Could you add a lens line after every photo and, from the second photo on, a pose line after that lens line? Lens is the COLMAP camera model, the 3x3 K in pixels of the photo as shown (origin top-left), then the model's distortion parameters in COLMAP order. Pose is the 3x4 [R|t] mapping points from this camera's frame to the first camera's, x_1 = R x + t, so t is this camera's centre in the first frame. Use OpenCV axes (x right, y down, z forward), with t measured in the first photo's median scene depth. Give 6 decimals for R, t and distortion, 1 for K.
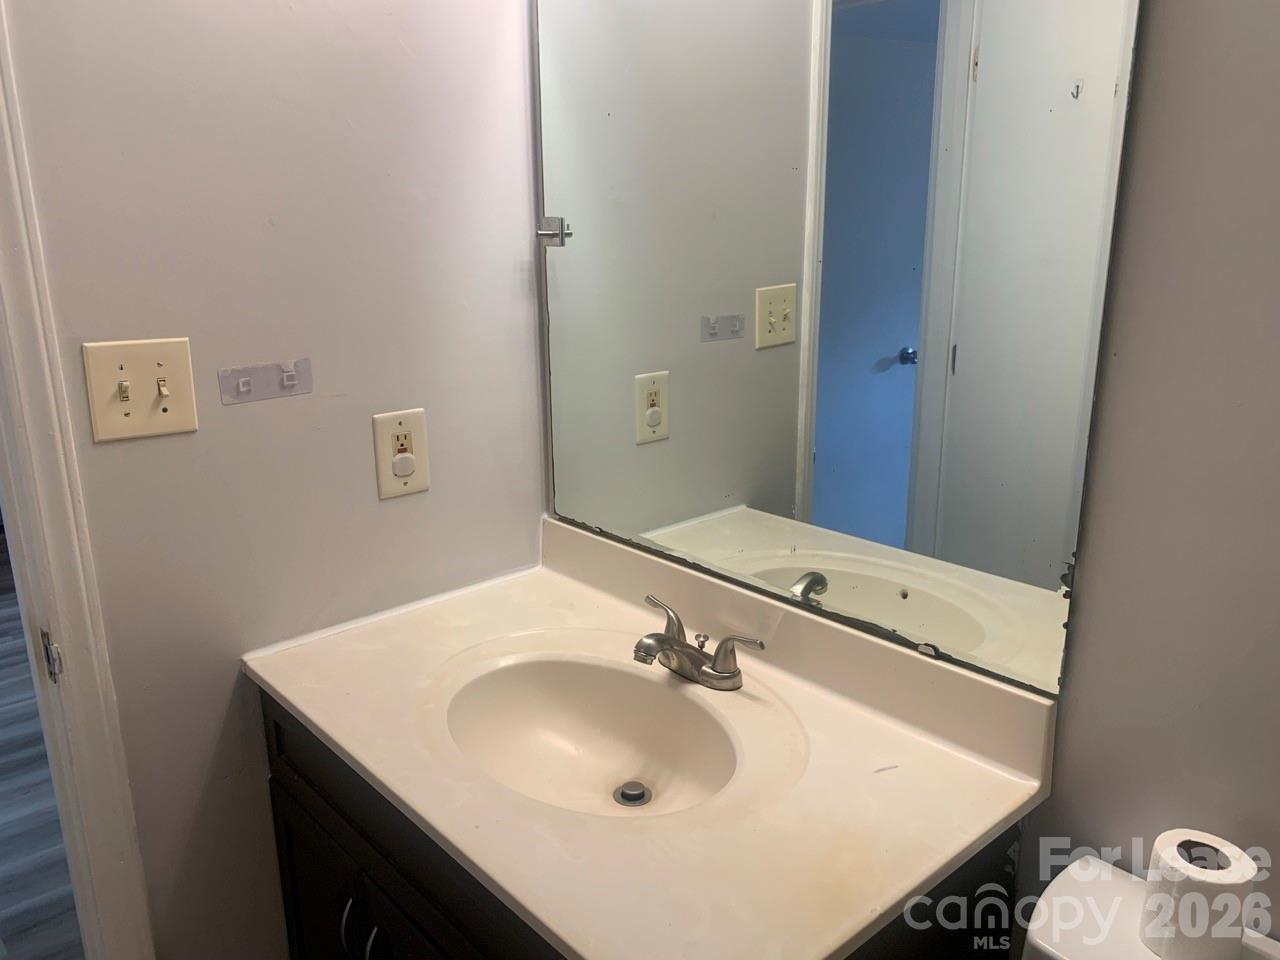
lens RADIAL K [[957.8, 0, 595.7], [0, 957.8, 479.0], [0, 0, 1]] dist [-0.006870, -0.001156]
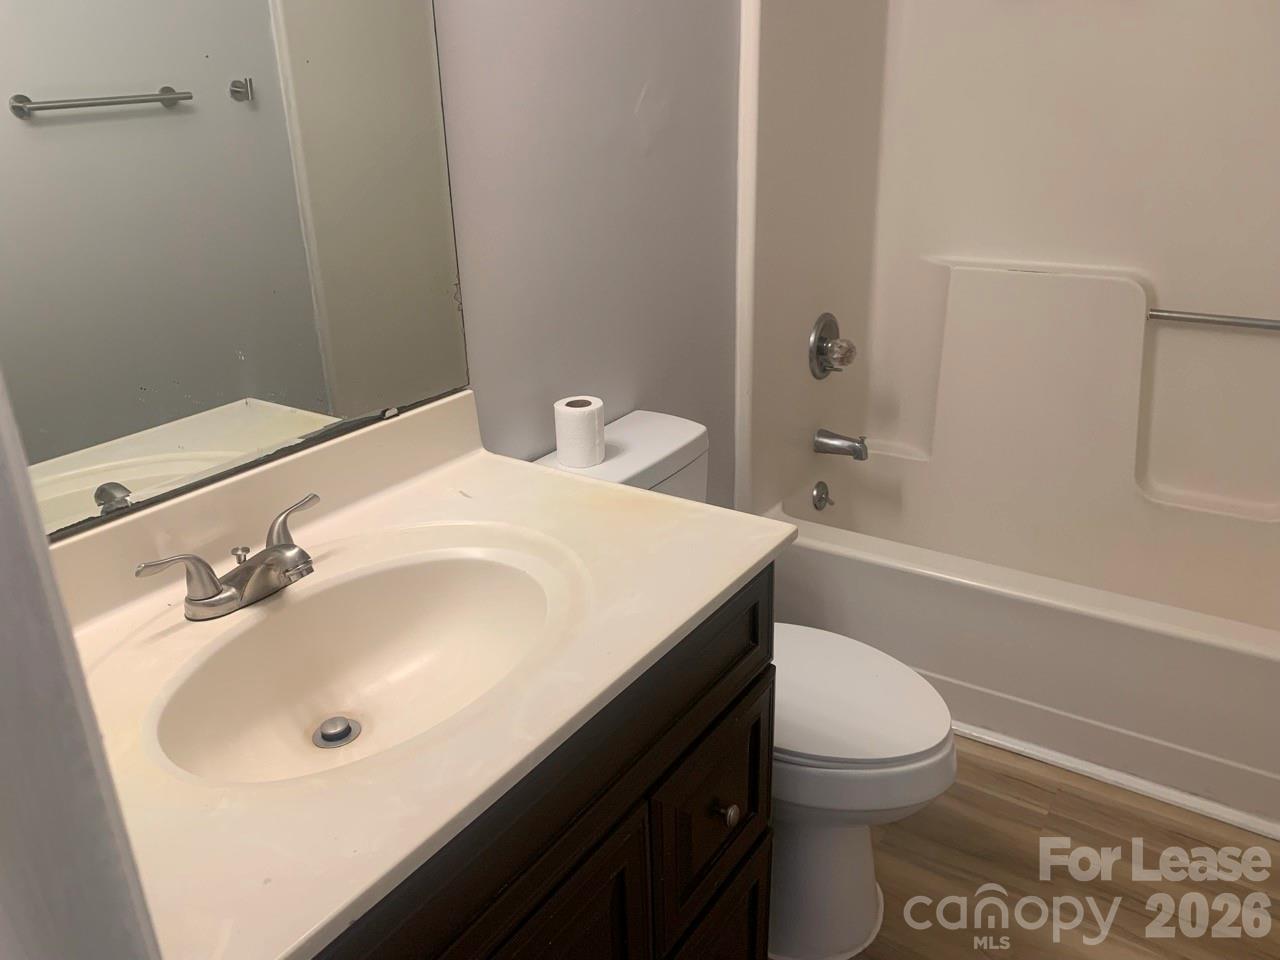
lens RADIAL K [[957.8, 0, 595.7], [0, 957.8, 479.0], [0, 0, 1]] dist [-0.006870, -0.001156]
pose [[-0.232288, -0.352771, 0.906419, -0.682420], [0.286173, 0.865873, 0.410329, -0.134894], [-0.929595, 0.354707, -0.100178, 0.796154]]
